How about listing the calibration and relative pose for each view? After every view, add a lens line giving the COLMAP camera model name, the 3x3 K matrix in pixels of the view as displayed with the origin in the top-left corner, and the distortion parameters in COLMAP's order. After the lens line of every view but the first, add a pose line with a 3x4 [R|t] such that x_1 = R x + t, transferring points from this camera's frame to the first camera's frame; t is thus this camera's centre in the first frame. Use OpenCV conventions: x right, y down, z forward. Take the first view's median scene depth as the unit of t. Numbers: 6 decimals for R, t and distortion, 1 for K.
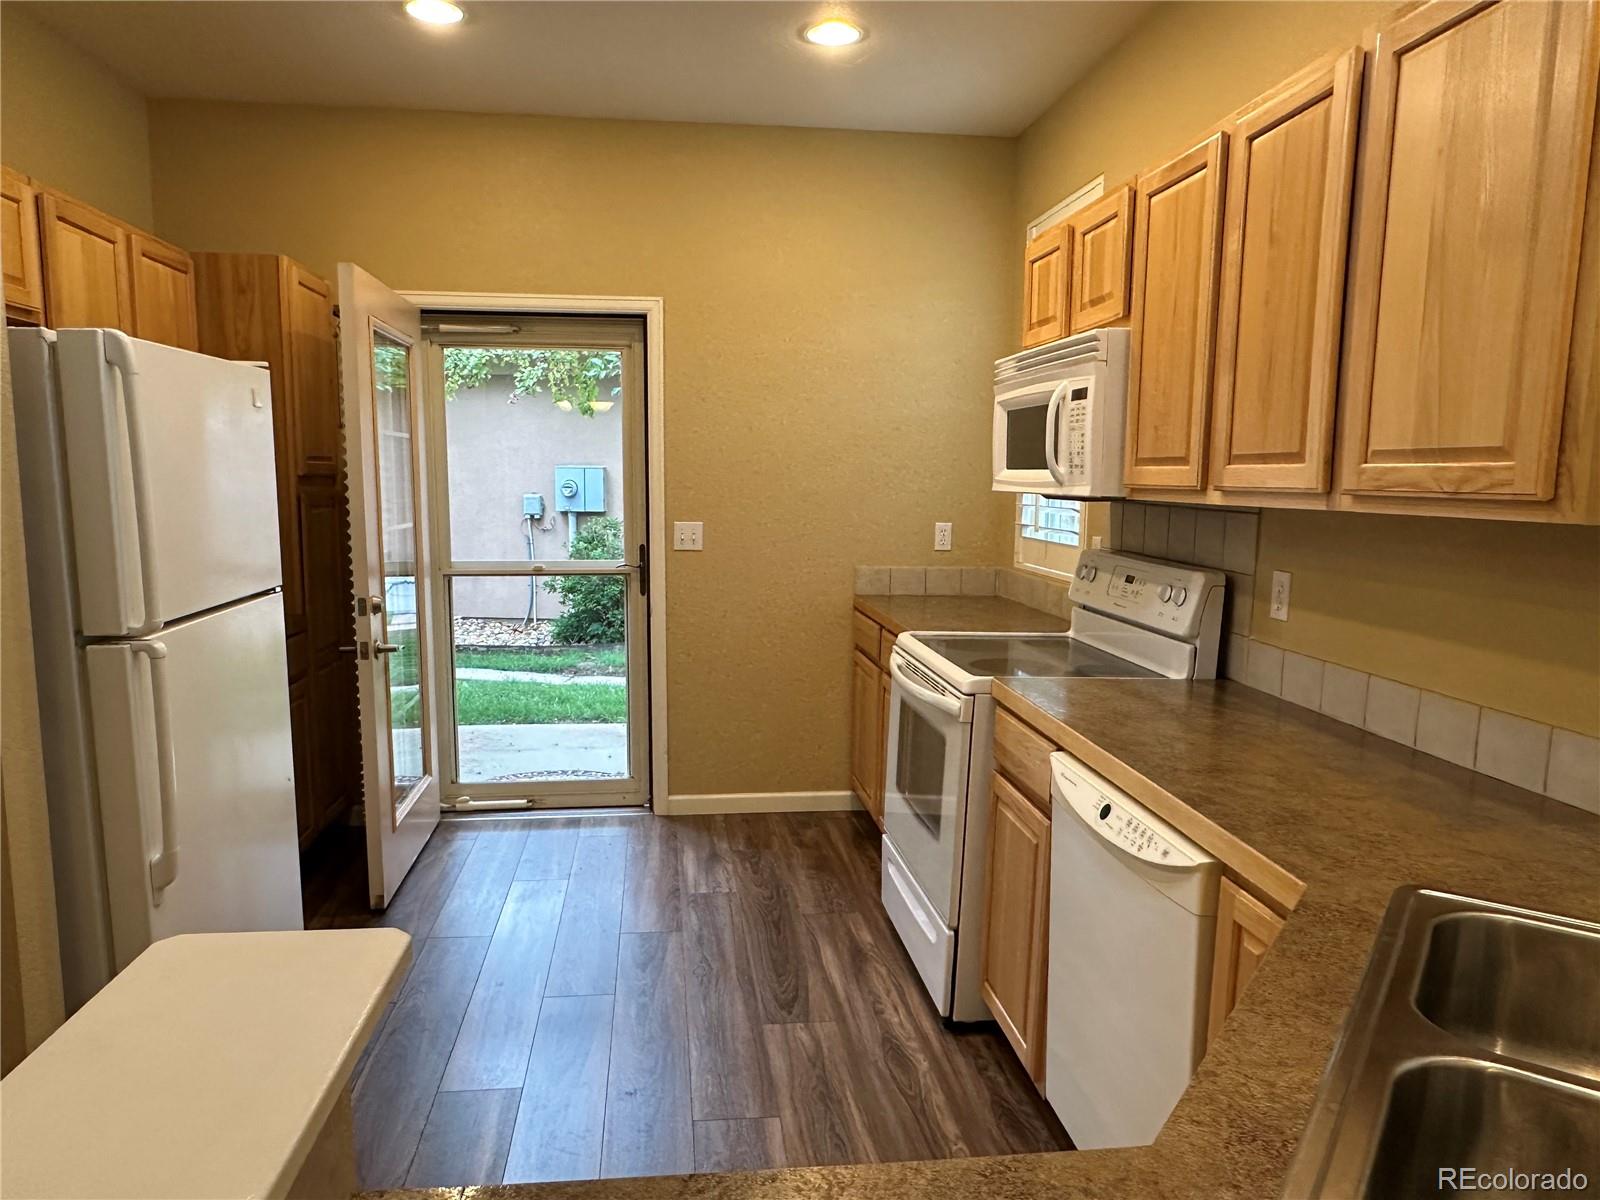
lens RADIAL K [[1062.7, 0, 797.4], [0, 1062.7, 606.3], [0, 0, 1]] dist [-0.006580, 0.000503]
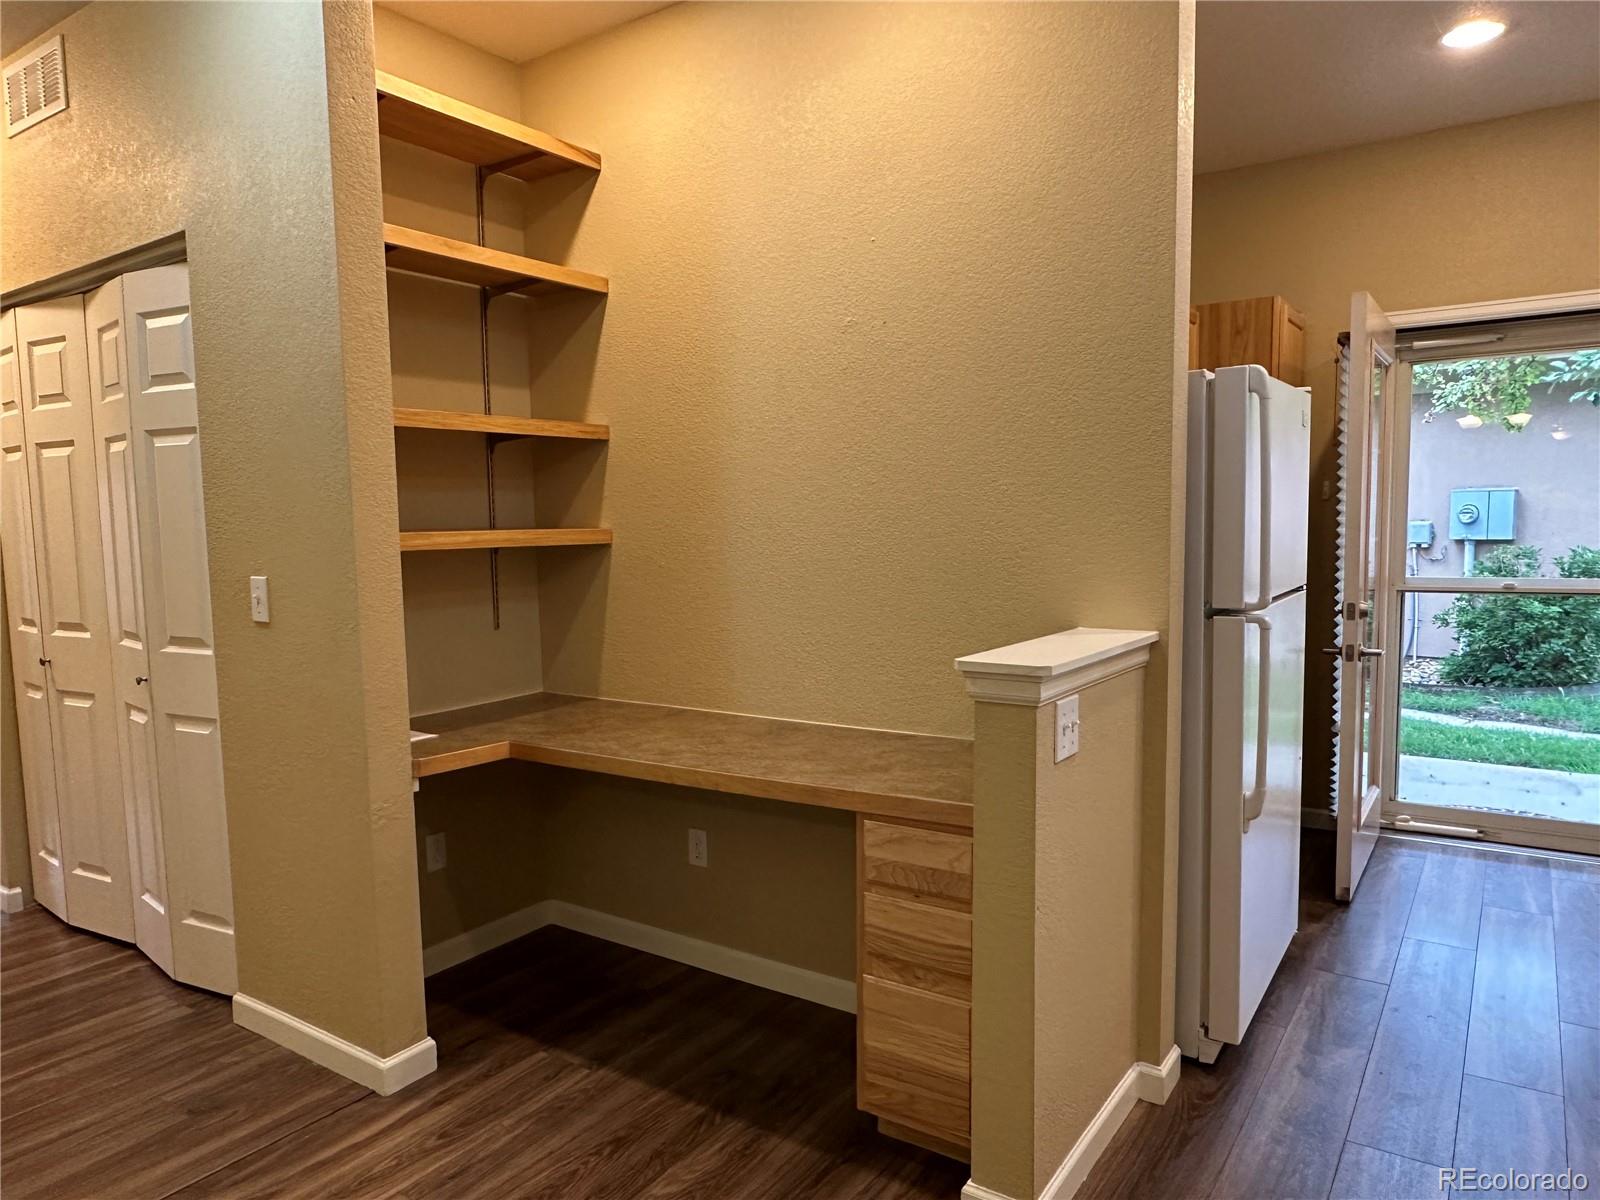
lens RADIAL K [[1062.7, 0, 800.5], [0, 1062.7, 610.3], [0, 0, 1]] dist [-0.006580, 0.000503]
pose [[0.745080, 0.035949, -0.666006, -0.087856], [-0.057237, 0.998309, -0.010147, 0.032690], [0.664515, 0.045681, 0.745878, -0.126455]]
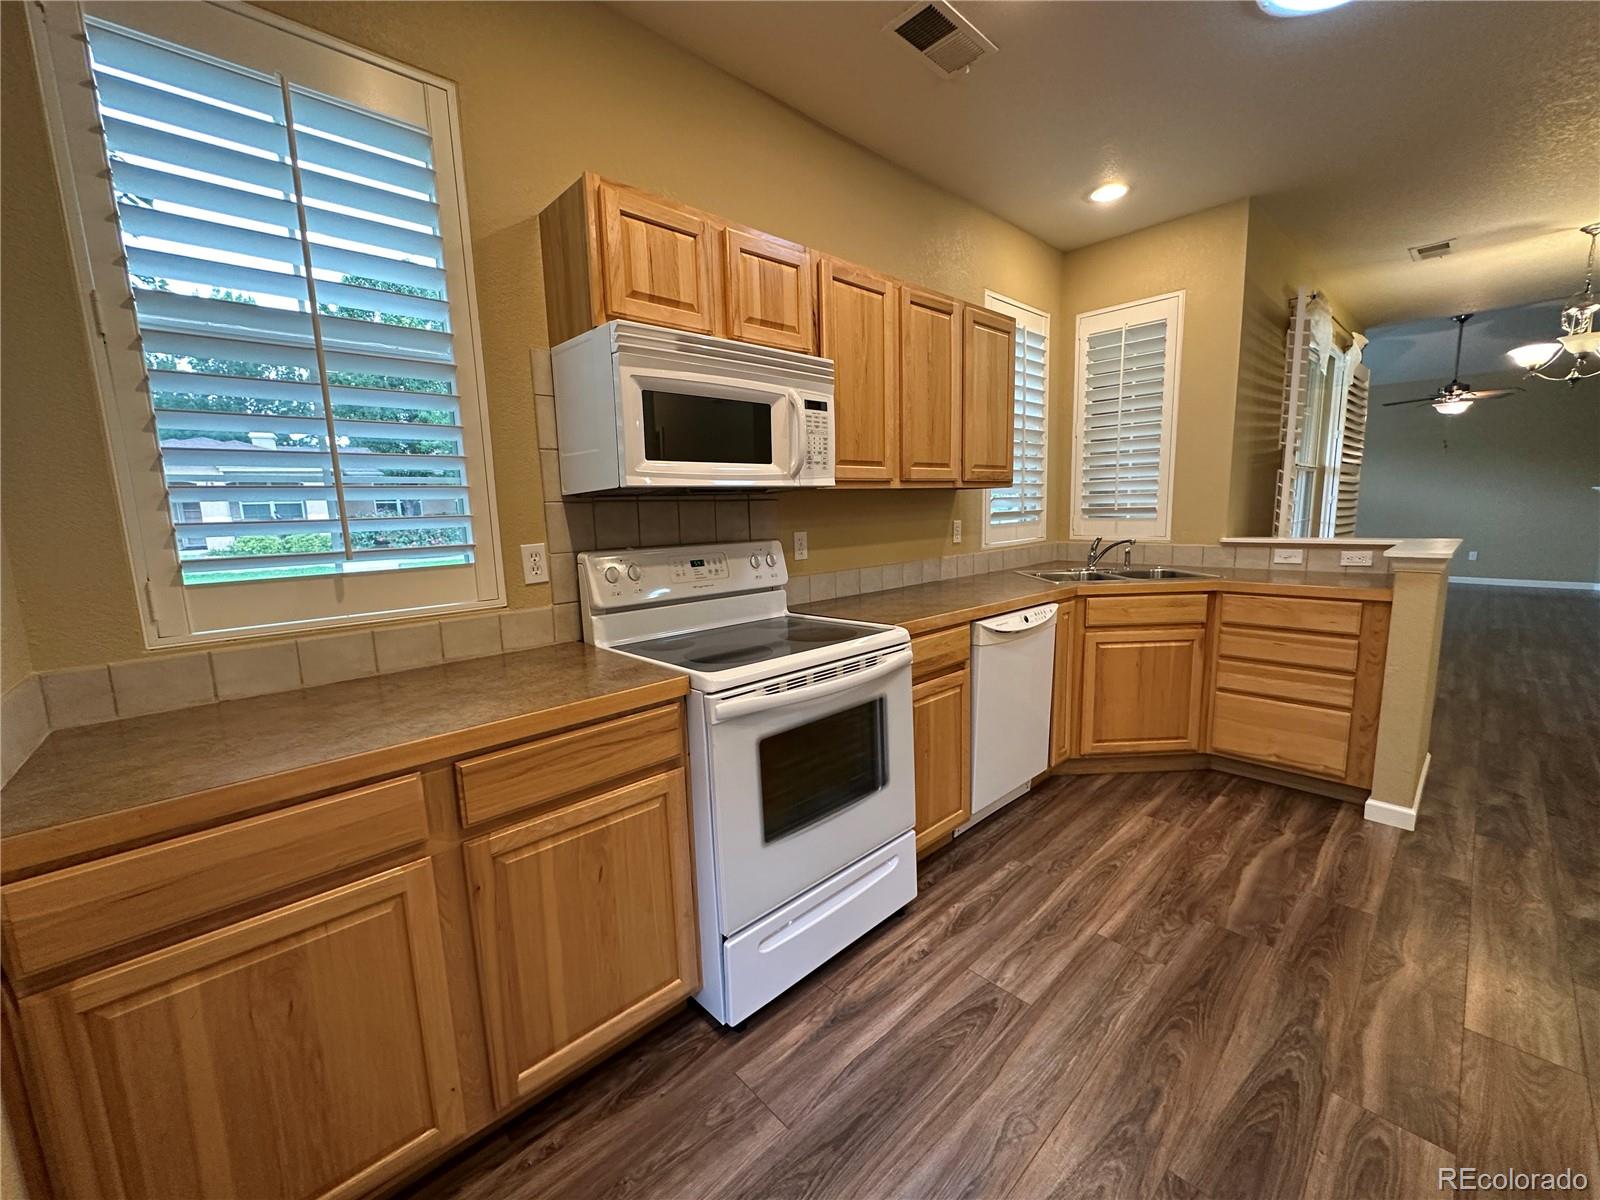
lens RADIAL K [[644.0, 0, 796.4], [0, 644.0, 596.3], [0, 0, 1]] dist [0.001788, 0.000082]
pose [[-0.580457, -0.116020, 0.805983, -0.283600], [0.119107, 0.967055, 0.224985, -0.119607], [-0.805533, 0.226592, -0.547515, 1.146874]]
